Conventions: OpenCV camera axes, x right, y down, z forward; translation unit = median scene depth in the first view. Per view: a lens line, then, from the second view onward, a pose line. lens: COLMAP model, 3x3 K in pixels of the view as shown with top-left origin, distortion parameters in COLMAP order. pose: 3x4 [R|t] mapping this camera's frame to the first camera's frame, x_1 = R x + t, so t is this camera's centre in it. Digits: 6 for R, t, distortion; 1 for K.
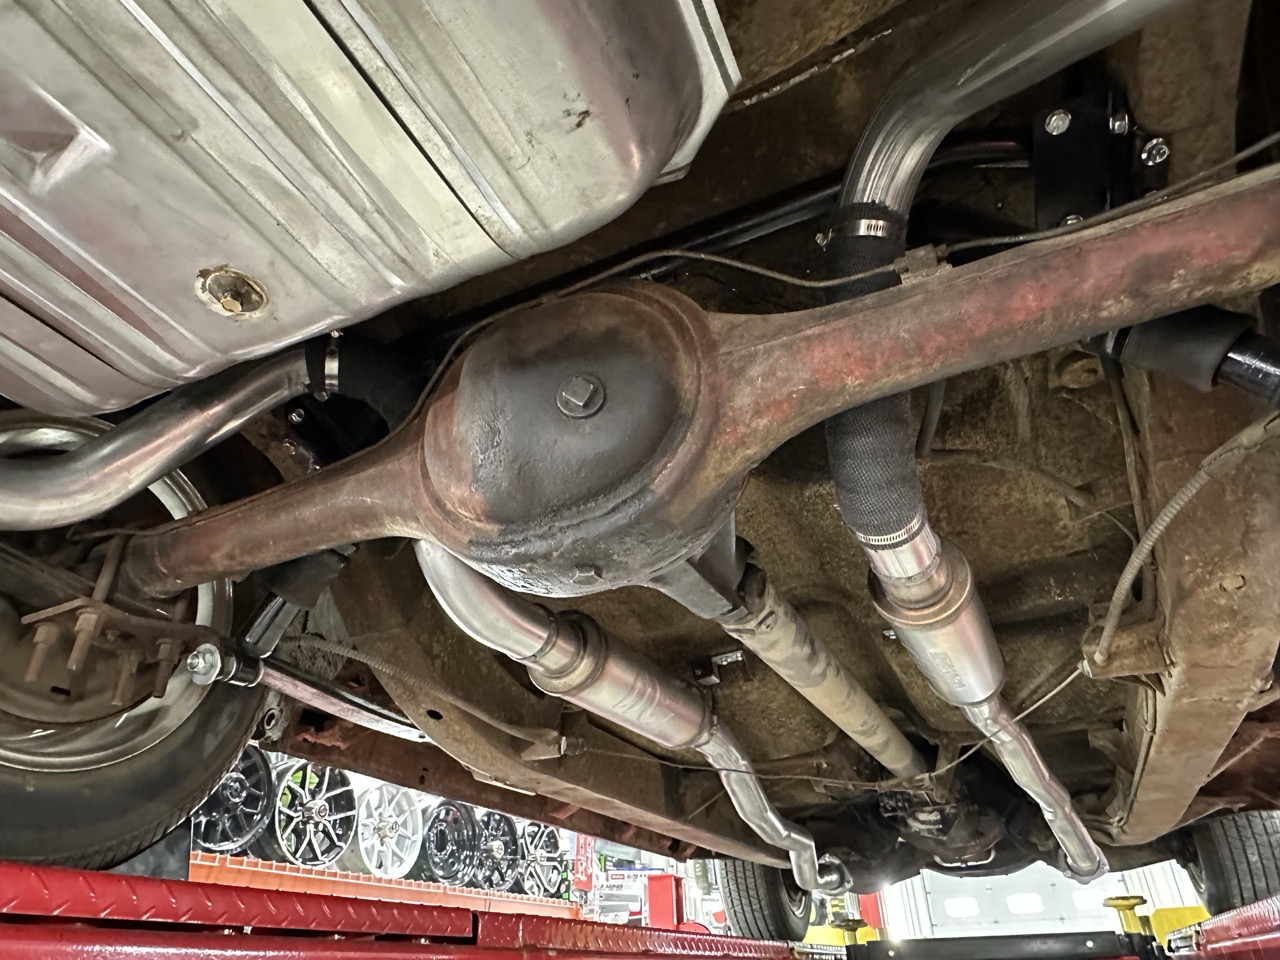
lens RADIAL K [[817.5, 0, 640.2], [0, 817.5, 479.8], [0, 0, 1]] dist [-0.003004, 0.002626]
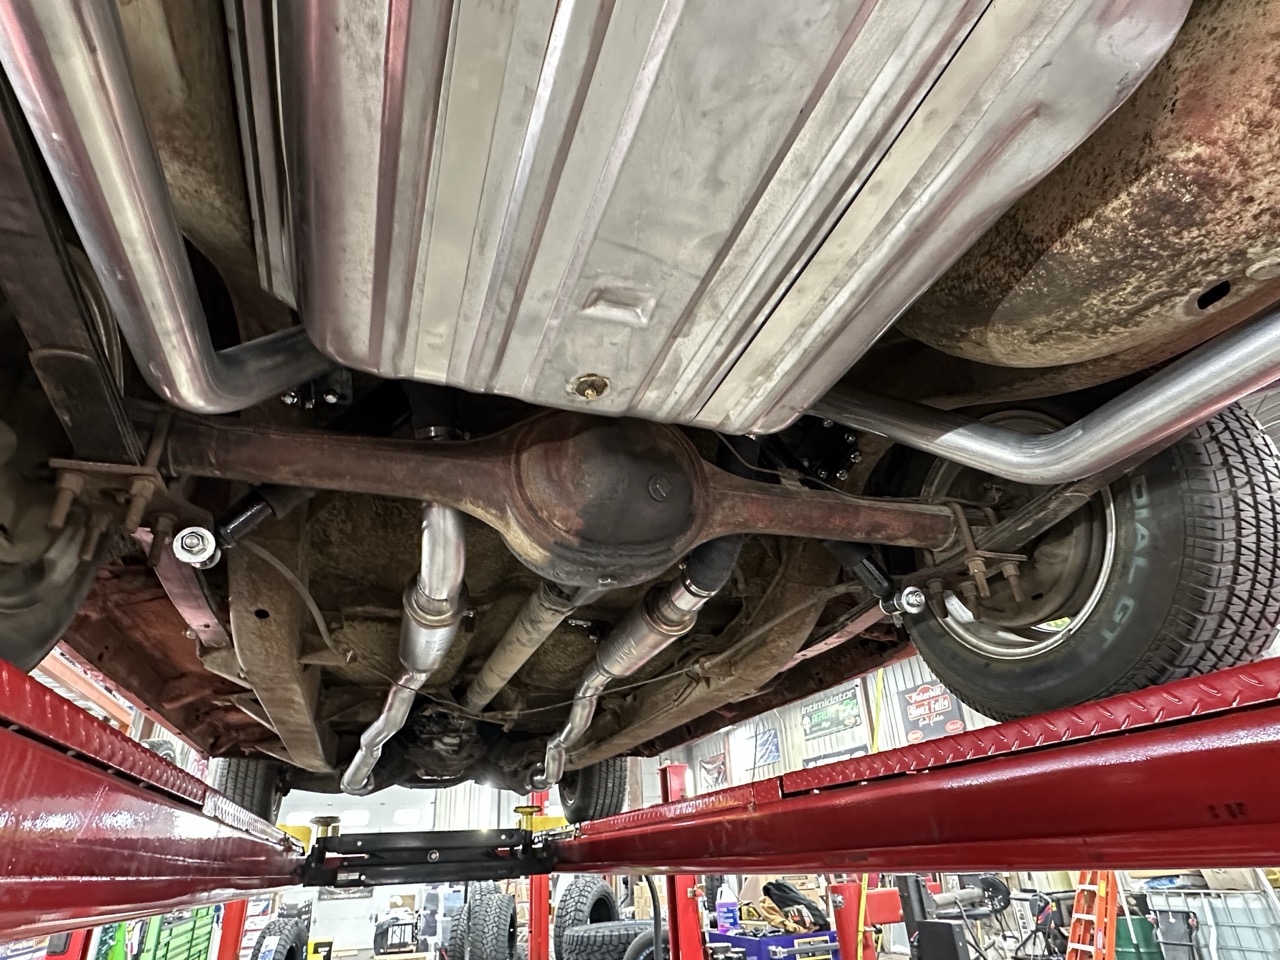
lens RADIAL K [[715.4, 0, 645.7], [0, 715.4, 475.4], [0, 0, 1]] dist [-0.001230, -0.000683]
pose [[0.713827, 0.325007, 0.620339, -0.893234], [-0.342568, 0.934629, -0.095475, 0.024069], [-0.610817, -0.144356, 0.778501, -0.147941]]
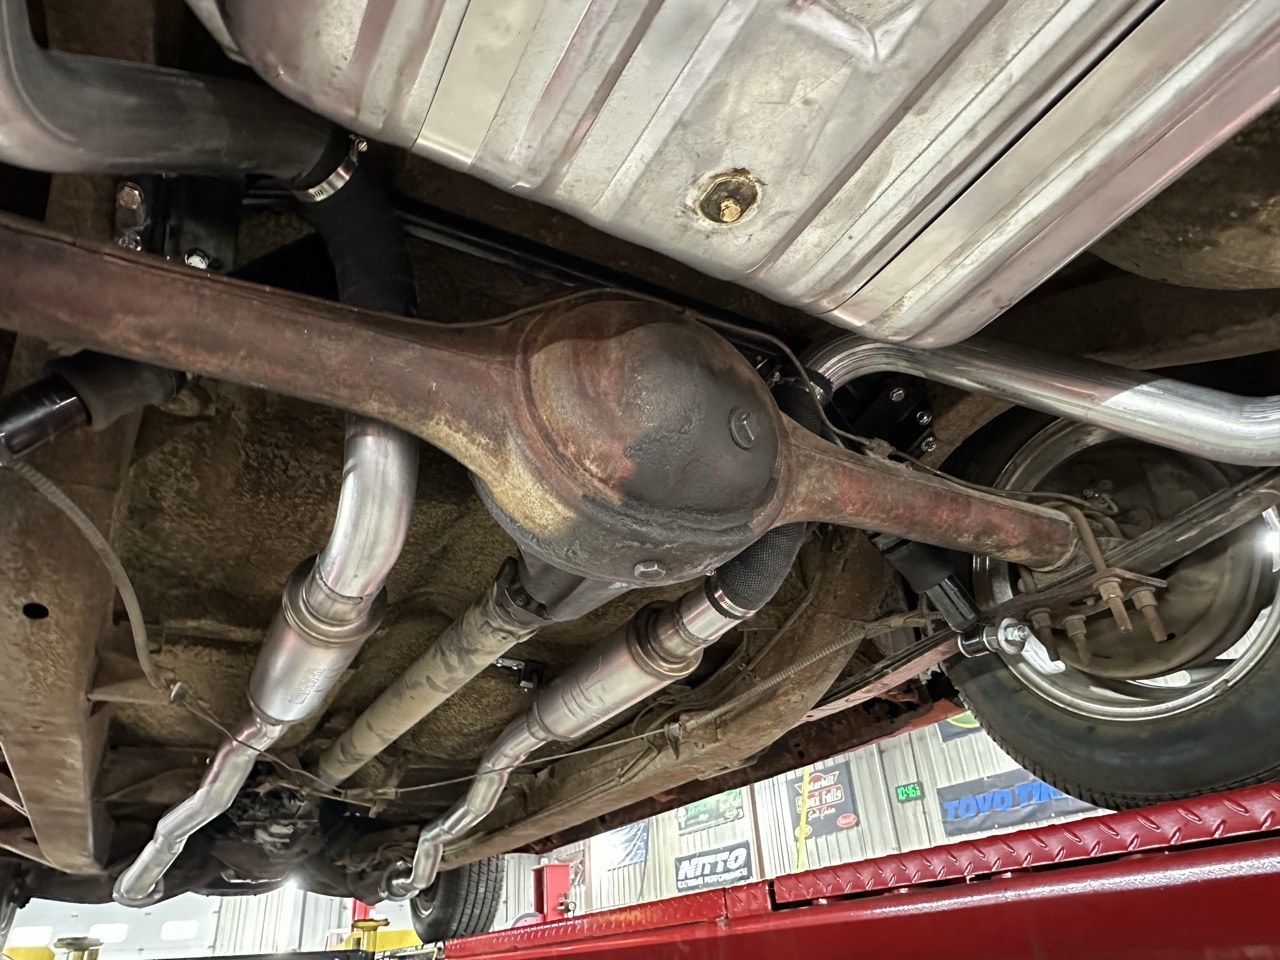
lens RADIAL K [[817.5, 0, 636.8], [0, 817.5, 490.0], [0, 0, 1]] dist [-0.003004, 0.002626]
pose [[0.585923, 0.399165, 0.705239, -0.781876], [-0.383282, 0.903280, -0.192820, 0.211187], [-0.713995, -0.157328, 0.682246, 0.268207]]
